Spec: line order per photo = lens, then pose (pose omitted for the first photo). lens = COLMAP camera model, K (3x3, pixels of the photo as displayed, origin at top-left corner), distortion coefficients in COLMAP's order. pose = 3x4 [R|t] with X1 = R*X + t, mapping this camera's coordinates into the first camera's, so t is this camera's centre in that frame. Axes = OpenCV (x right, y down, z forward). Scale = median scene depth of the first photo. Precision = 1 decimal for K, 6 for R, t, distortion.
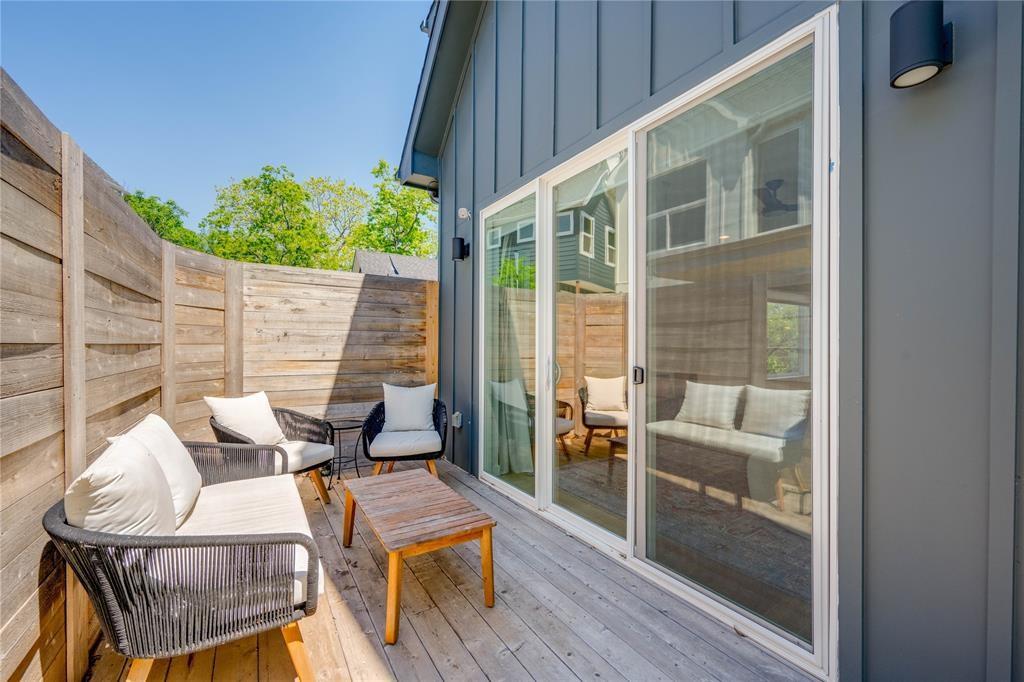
lens RADIAL K [[410.0, 0, 517.1], [0, 410.0, 347.3], [0, 0, 1]] dist [-0.004075, -0.000064]
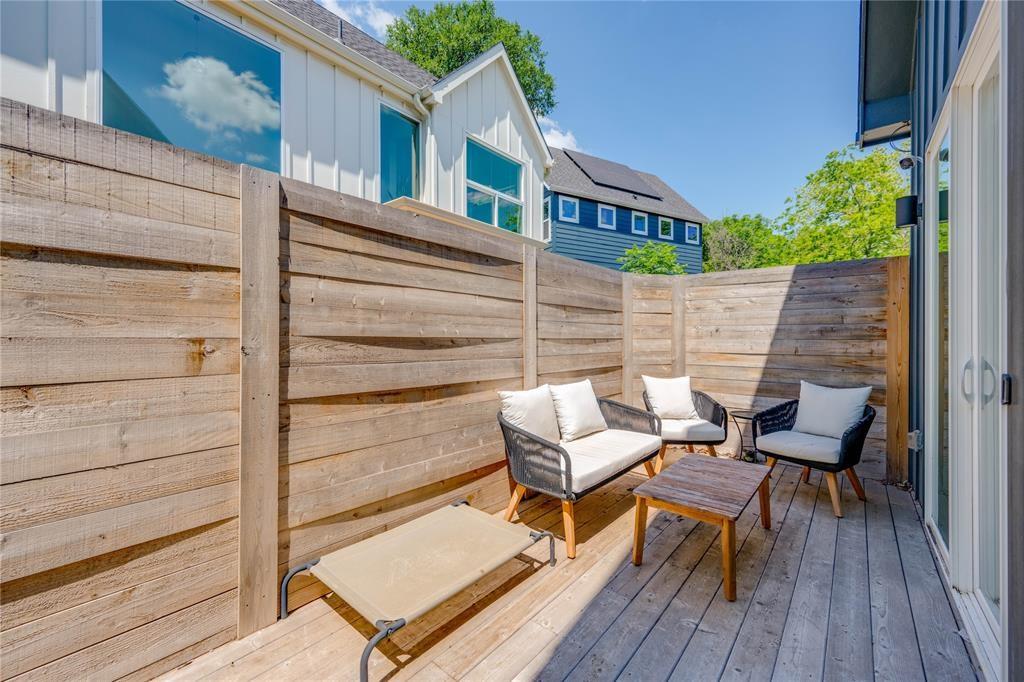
lens RADIAL K [[410.0, 0, 519.4], [0, 410.0, 338.6], [0, 0, 1]] dist [-0.004075, -0.000064]
pose [[0.312058, -0.003607, -0.950056, 0.359438], [-0.006574, 0.999961, -0.005956, 0.002661], [0.950040, 0.008105, 0.312022, 0.098032]]
